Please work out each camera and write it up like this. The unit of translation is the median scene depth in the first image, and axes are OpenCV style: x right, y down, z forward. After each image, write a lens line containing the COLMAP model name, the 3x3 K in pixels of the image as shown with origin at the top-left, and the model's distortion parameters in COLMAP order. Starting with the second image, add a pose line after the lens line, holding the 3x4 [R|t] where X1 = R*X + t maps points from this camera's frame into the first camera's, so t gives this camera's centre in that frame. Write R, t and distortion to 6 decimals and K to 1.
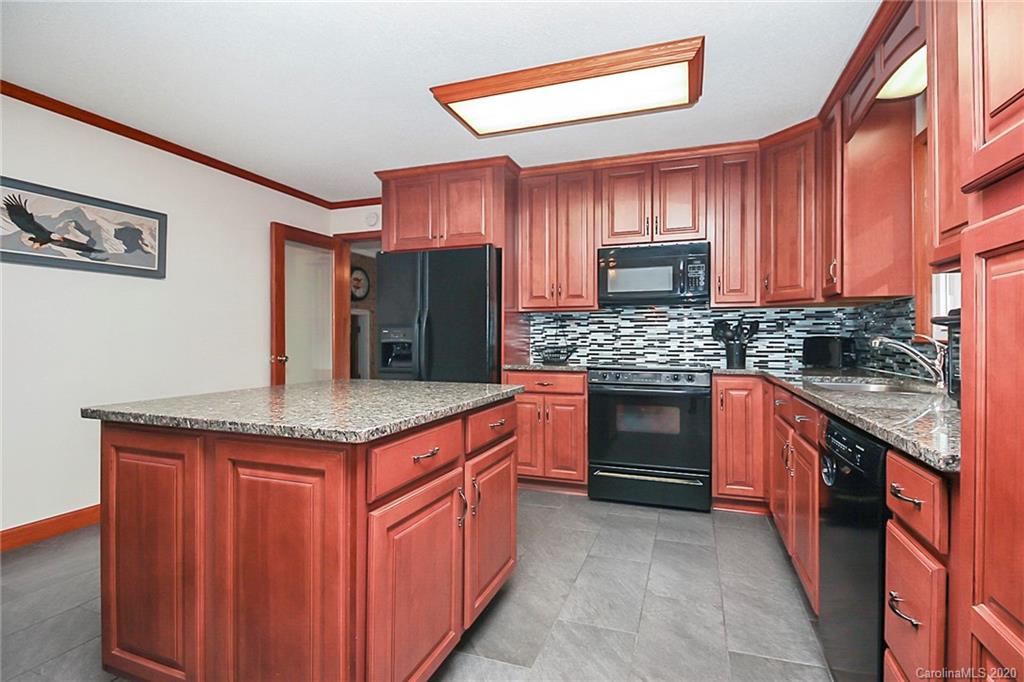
lens RADIAL K [[479.9, 0, 514.1], [0, 479.9, 333.3], [0, 0, 1]] dist [-0.010828, -0.004445]
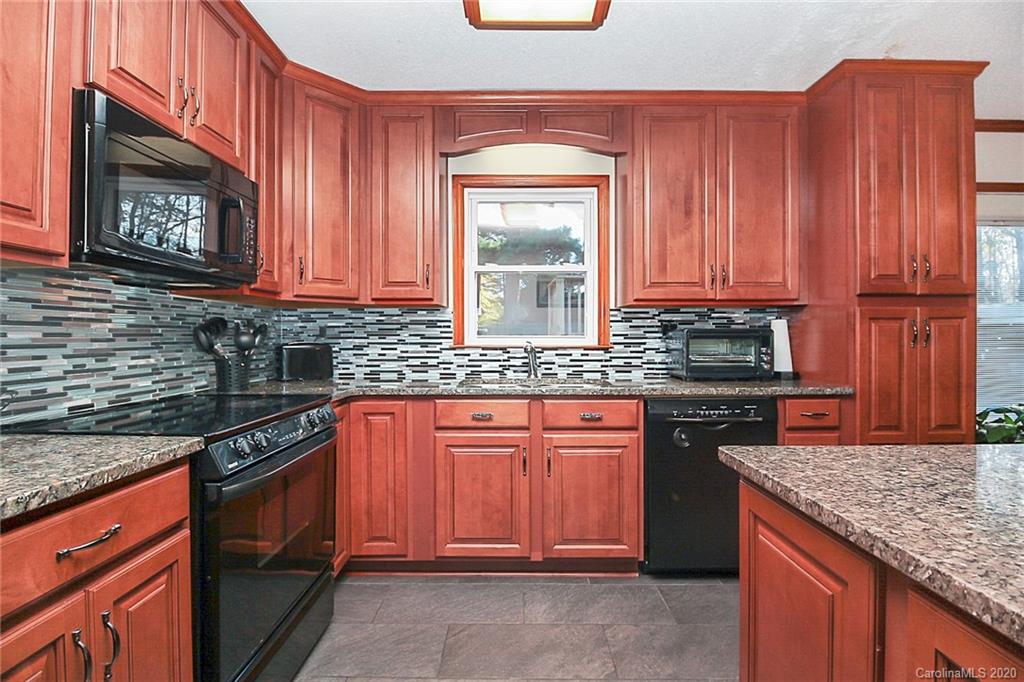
lens RADIAL K [[479.9, 0, 513.2], [0, 479.9, 337.0], [0, 0, 1]] dist [-0.010828, -0.004445]
pose [[-0.327526, -0.003558, 0.944835, -0.238164], [-0.004345, 0.999988, 0.002260, -0.004481], [-0.944832, -0.003365, -0.327538, 0.858824]]
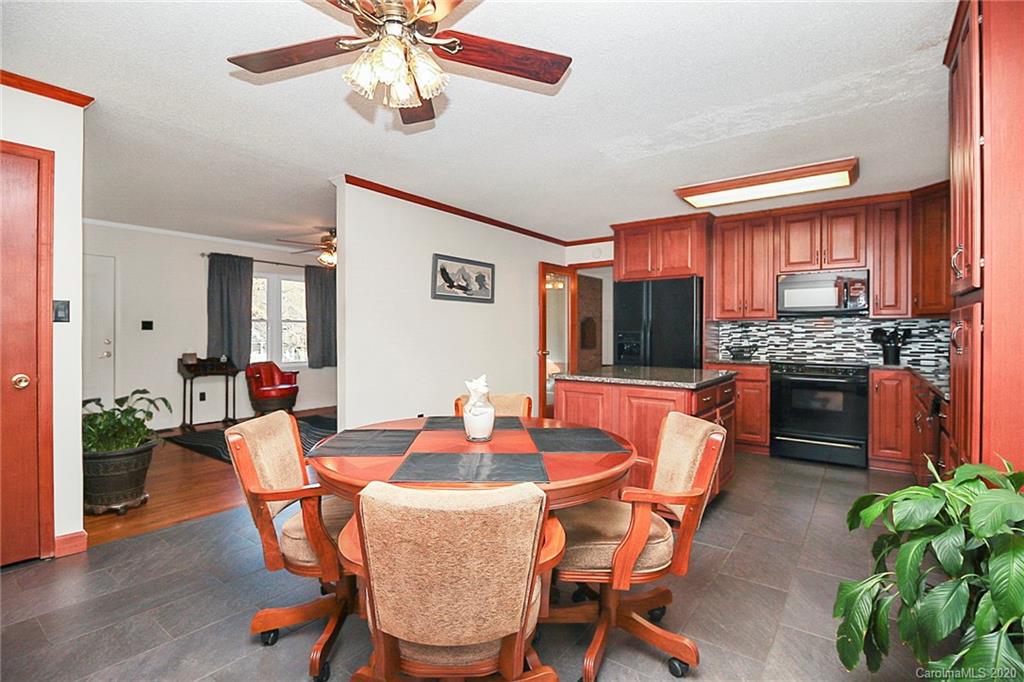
lens RADIAL K [[478.0, 0, 534.3], [0, 478.0, 332.6], [0, 0, 1]] dist [-0.025944, -0.001040]
pose [[0.967612, 0.003388, -0.252419, -0.152833], [-0.001618, 0.999973, 0.007221, -0.022176], [0.252436, -0.006579, 0.967591, -0.482864]]
